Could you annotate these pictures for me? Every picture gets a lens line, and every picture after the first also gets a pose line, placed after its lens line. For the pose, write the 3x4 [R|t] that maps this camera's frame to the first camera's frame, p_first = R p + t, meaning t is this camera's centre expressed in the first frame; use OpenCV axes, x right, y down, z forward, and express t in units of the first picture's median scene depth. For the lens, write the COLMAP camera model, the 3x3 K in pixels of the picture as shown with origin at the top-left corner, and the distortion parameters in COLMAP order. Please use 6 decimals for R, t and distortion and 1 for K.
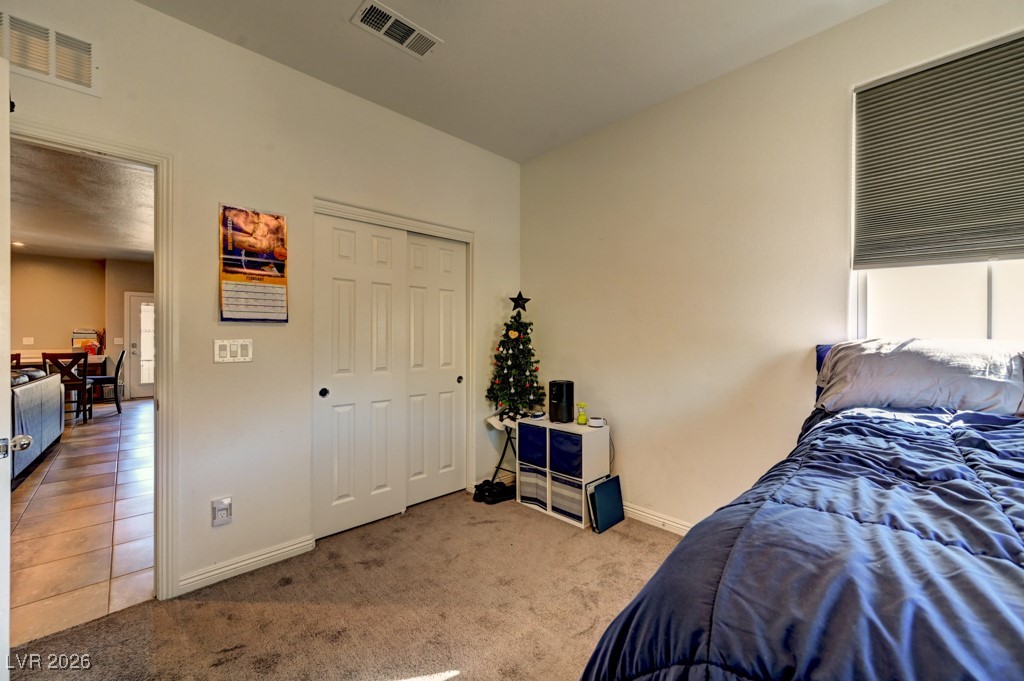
lens RADIAL K [[402.1, 0, 515.7], [0, 402.1, 339.2], [0, 0, 1]] dist [-0.001409, 0.000937]
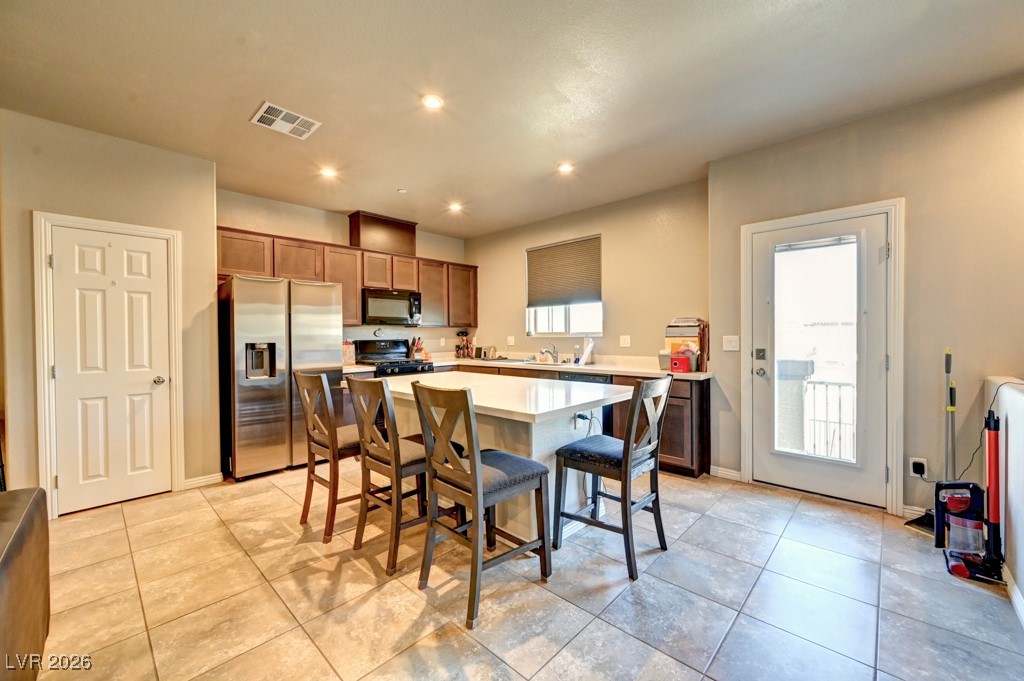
lens RADIAL K [[402.1, 0, 515.7], [0, 402.1, 339.2], [0, 0, 1]] dist [-0.001409, 0.000937]
pose [[0.043211, 0.008298, -0.999031, -0.575764], [0.008670, 0.999925, 0.008681, -0.005287], [0.999028, -0.009036, 0.043136, 0.763399]]
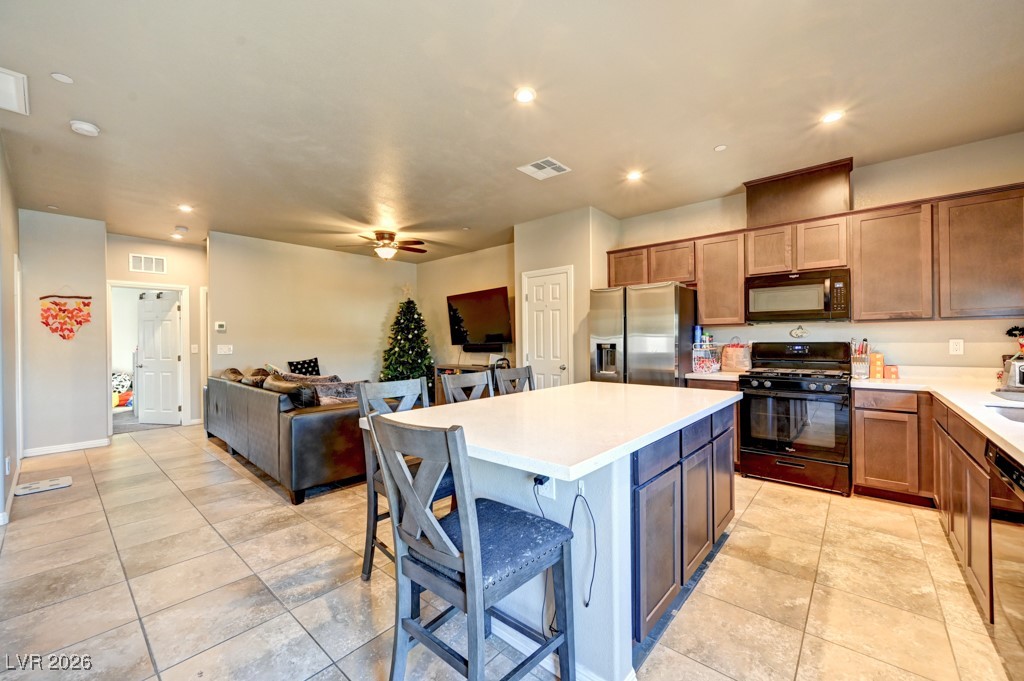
lens RADIAL K [[402.1, 0, 515.7], [0, 402.1, 339.2], [0, 0, 1]] dist [-0.001409, 0.000937]
pose [[-0.996244, 0.007062, -0.086302, -0.876772], [0.007212, 0.999973, -0.001420, -0.005729], [0.086290, -0.002037, -0.996268, 1.027377]]
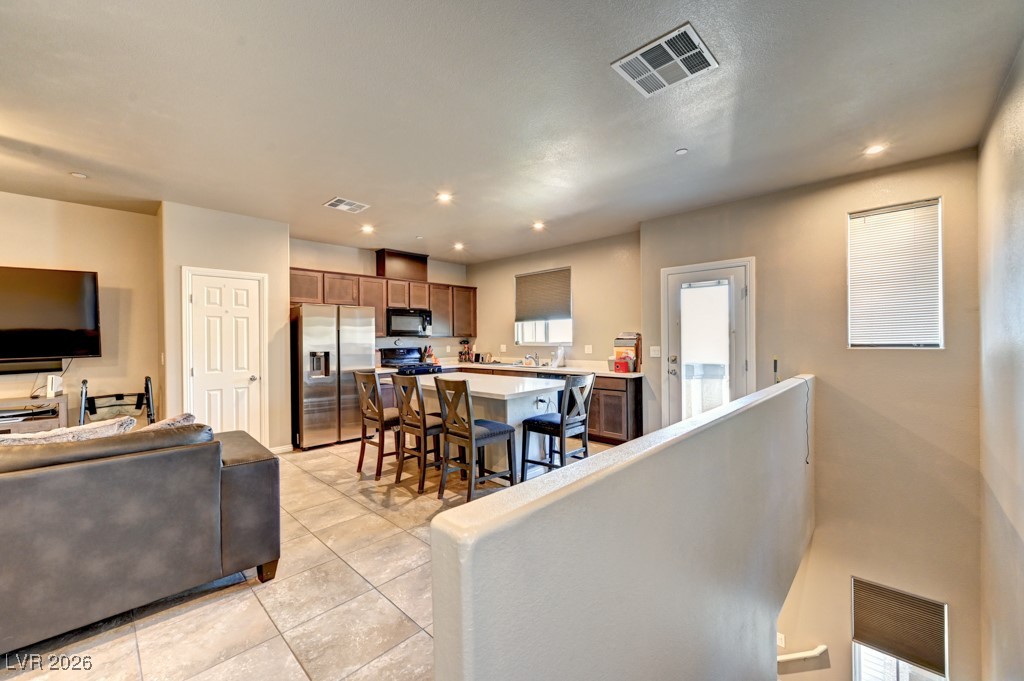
lens RADIAL K [[402.1, 0, 515.7], [0, 402.1, 339.2], [0, 0, 1]] dist [-0.001409, 0.000937]
pose [[0.037409, -0.000692, -0.999300, -0.395457], [0.009968, 0.999950, -0.000320, -0.016172], [0.999250, -0.009949, 0.037414, 0.780622]]
